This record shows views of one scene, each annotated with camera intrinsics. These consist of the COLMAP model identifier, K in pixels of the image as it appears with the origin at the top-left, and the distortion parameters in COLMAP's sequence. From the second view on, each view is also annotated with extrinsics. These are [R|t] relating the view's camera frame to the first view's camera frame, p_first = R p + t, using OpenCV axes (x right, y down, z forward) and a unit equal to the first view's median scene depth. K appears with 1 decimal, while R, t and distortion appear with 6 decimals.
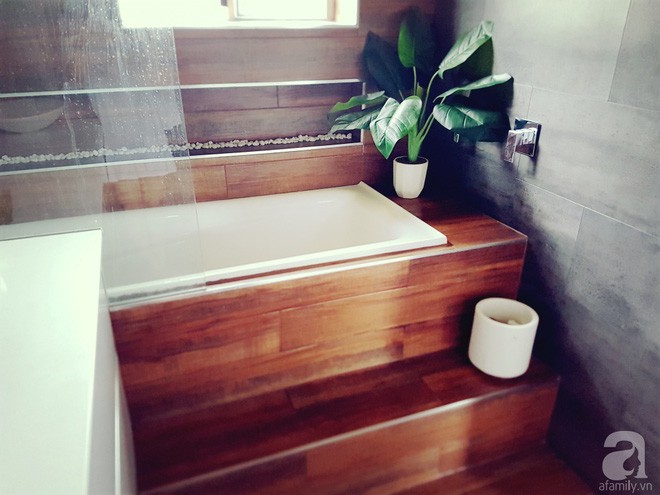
lens RADIAL K [[513.7, 0, 328.5], [0, 513.7, 251.3], [0, 0, 1]] dist [0.278791, -0.549458]
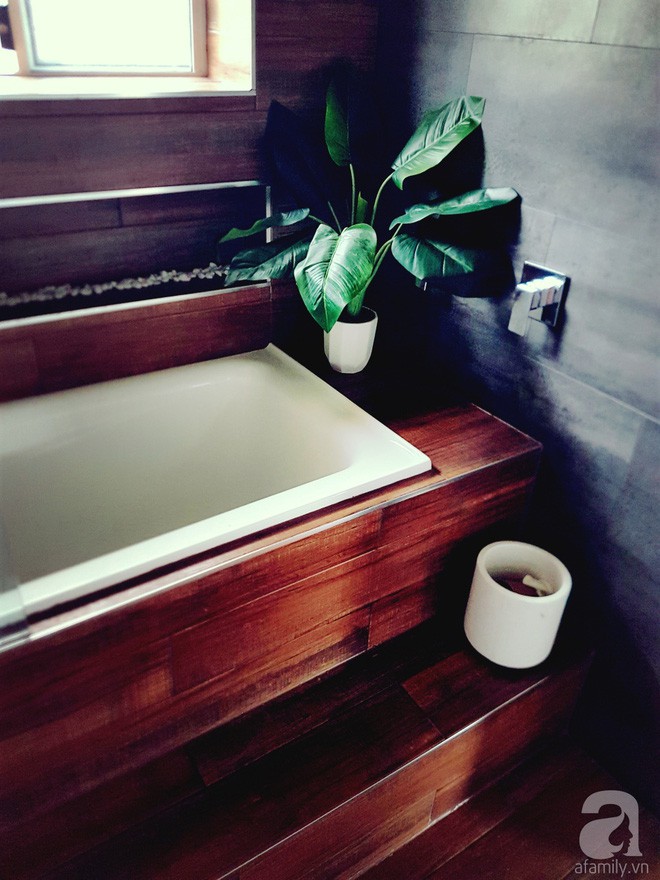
lens RADIAL K [[684.9, 0, 322.5], [0, 684.9, 425.5], [0, 0, 1]] dist [0.278791, -0.549458]
pose [[0.978371, -0.069588, 0.194800, -0.055516], [0.050327, 0.993496, 0.102144, -0.150460], [-0.200642, -0.090131, 0.975510, 0.208609]]
